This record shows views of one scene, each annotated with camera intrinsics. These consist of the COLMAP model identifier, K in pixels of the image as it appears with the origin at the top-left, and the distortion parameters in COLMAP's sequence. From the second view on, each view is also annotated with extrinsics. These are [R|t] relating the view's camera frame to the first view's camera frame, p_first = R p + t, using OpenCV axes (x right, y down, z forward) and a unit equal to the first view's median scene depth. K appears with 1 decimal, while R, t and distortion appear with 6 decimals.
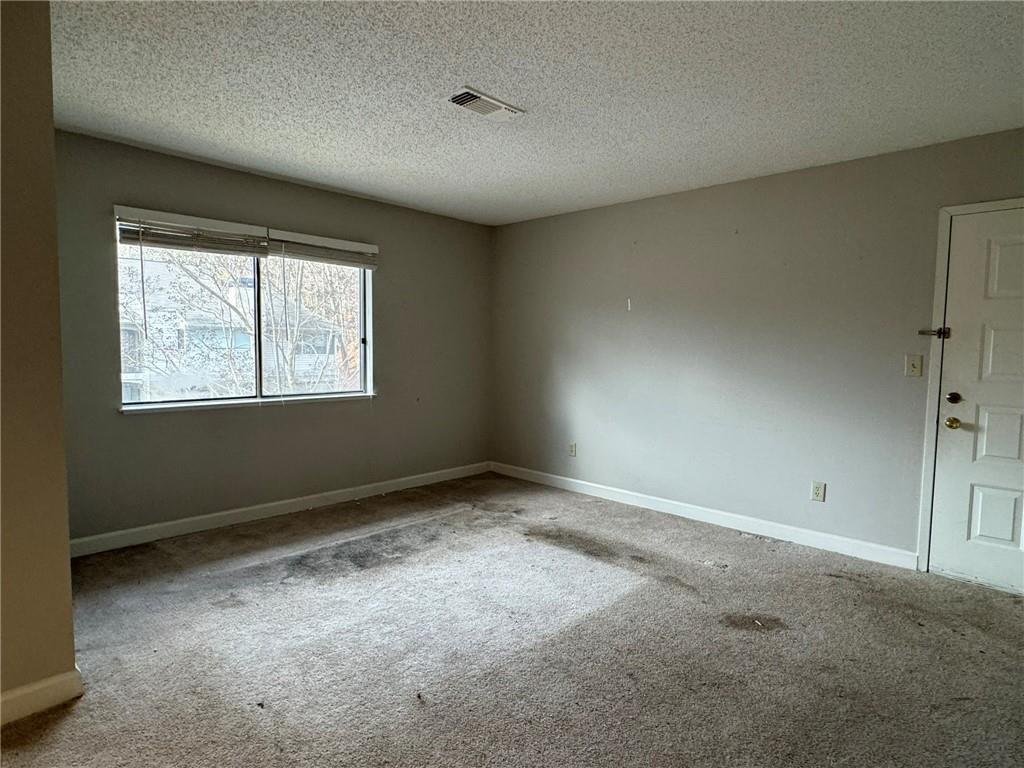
lens RADIAL K [[575.4, 0, 517.3], [0, 575.4, 385.4], [0, 0, 1]] dist [-0.002672, 0.000076]
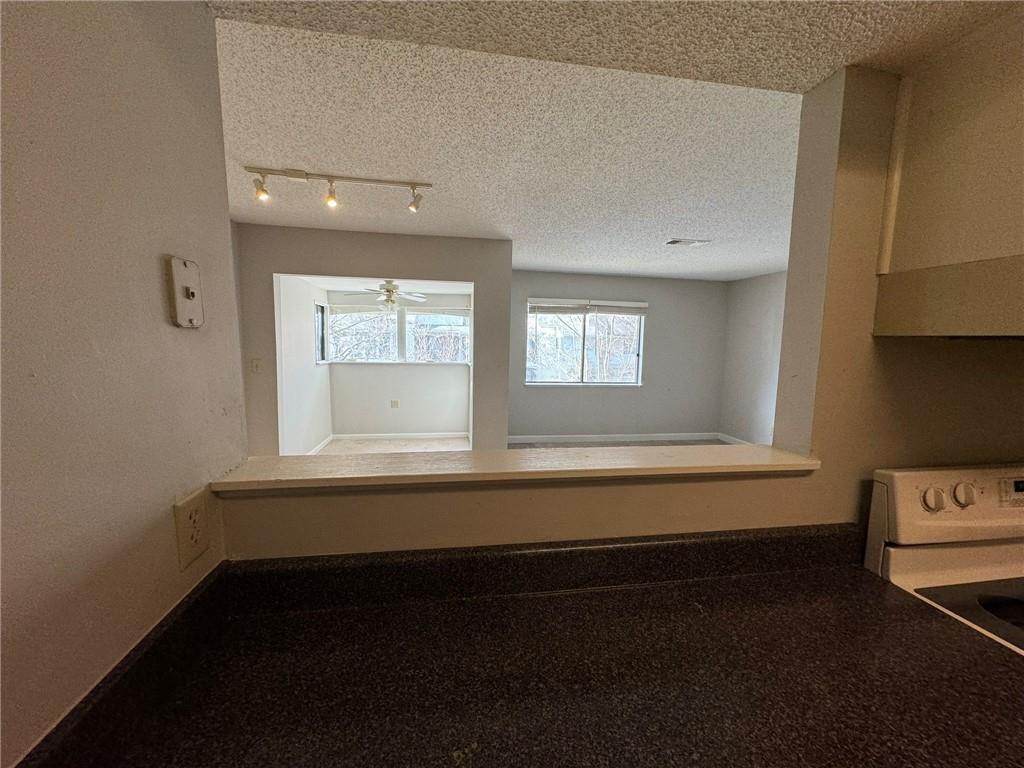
lens RADIAL K [[405.1, 0, 509.7], [0, 405.1, 383.6], [0, 0, 1]] dist [-0.003364, -0.000149]
pose [[0.797113, 0.066683, -0.600137, 0.247327], [-0.054521, 0.997772, 0.038449, -0.020866], [0.601364, 0.002072, 0.798972, -0.353005]]
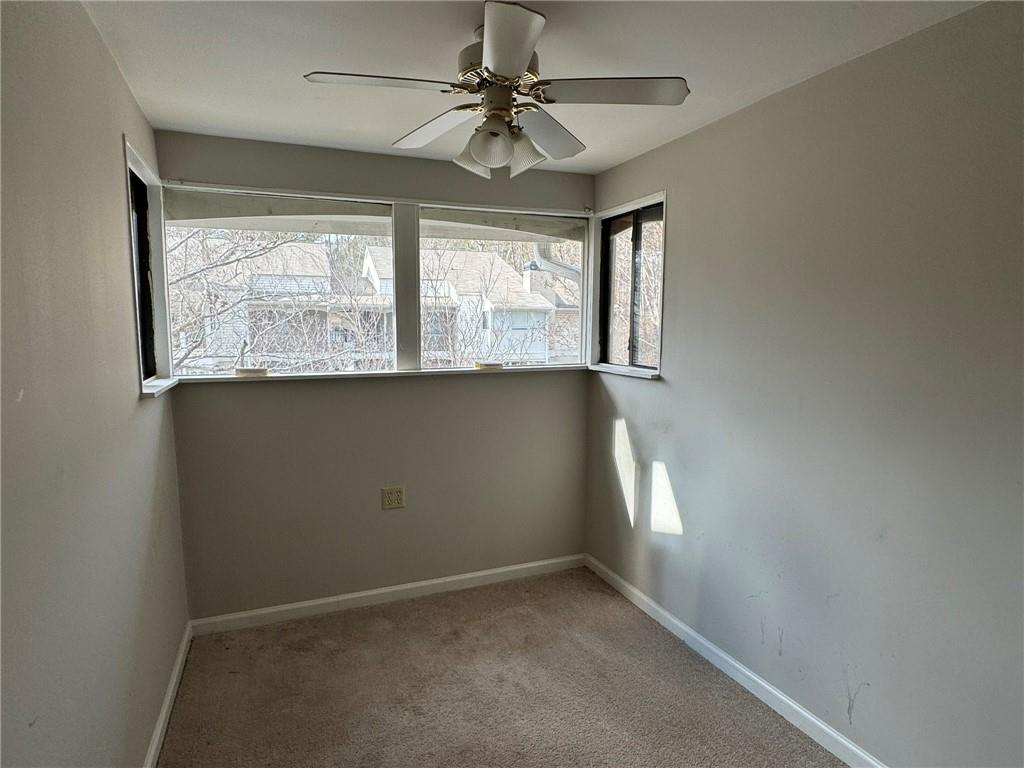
lens RADIAL K [[575.4, 0, 507.9], [0, 575.4, 382.1], [0, 0, 1]] dist [-0.002672, 0.000076]
pose [[0.913279, 0.035703, -0.405766, -0.726991], [-0.023141, 0.999090, 0.035824, -0.038245], [0.406676, -0.023327, 0.913275, 0.075409]]
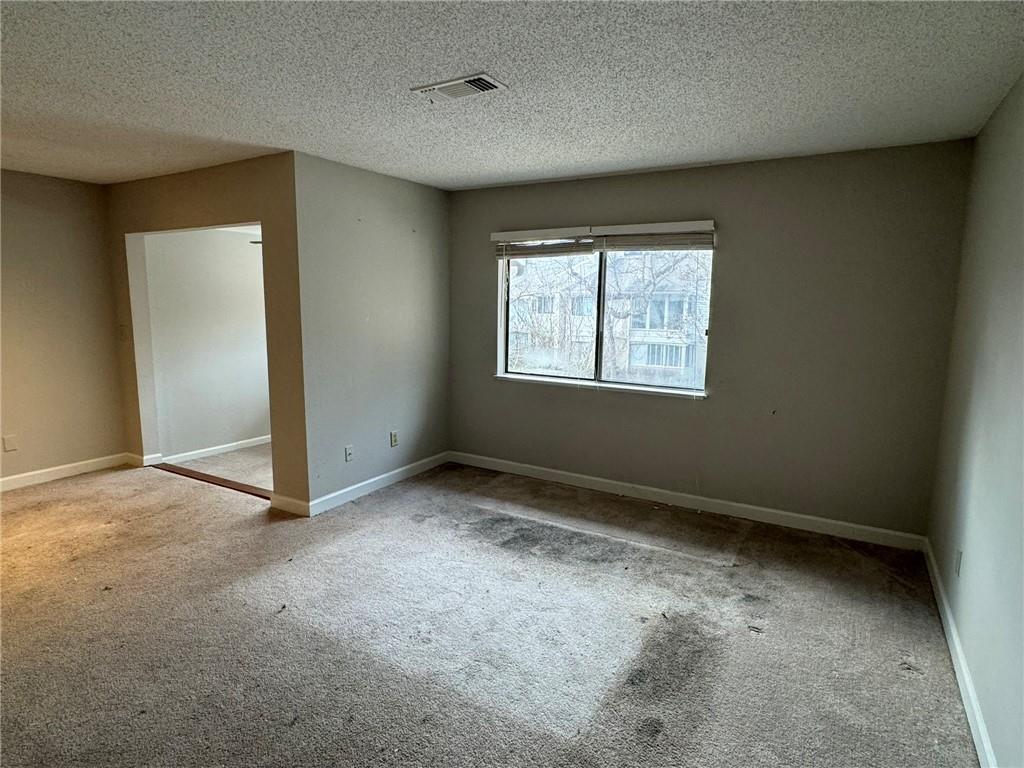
lens RADIAL K [[575.4, 0, 506.6], [0, 575.4, 396.2], [0, 0, 1]] dist [-0.002672, 0.000076]
pose [[0.211555, 0.156580, -0.964742, 0.705323], [-0.076868, 0.986692, 0.143286, -0.115407], [0.974339, 0.043845, 0.220776, 0.704164]]
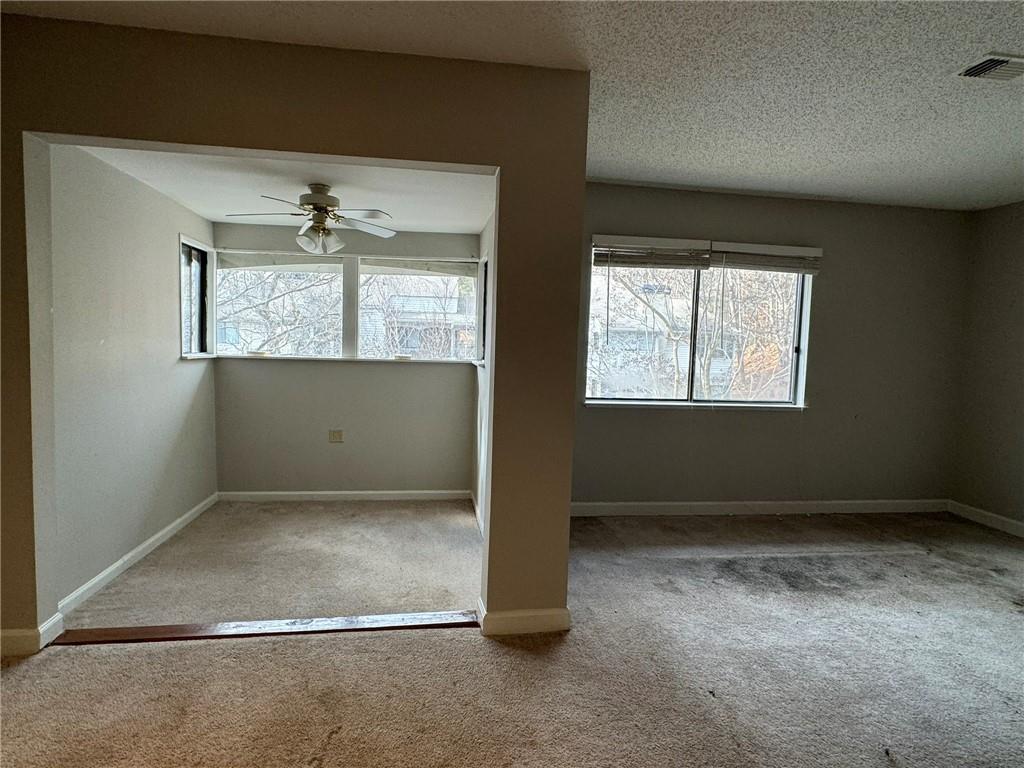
lens RADIAL K [[575.4, 0, 508.2], [0, 575.4, 381.9], [0, 0, 1]] dist [-0.002672, 0.000076]
pose [[0.782698, 0.057770, -0.619714, -0.066360], [-0.065716, 0.997788, 0.010016, -0.003554], [0.618922, 0.032886, 0.784763, -0.051807]]
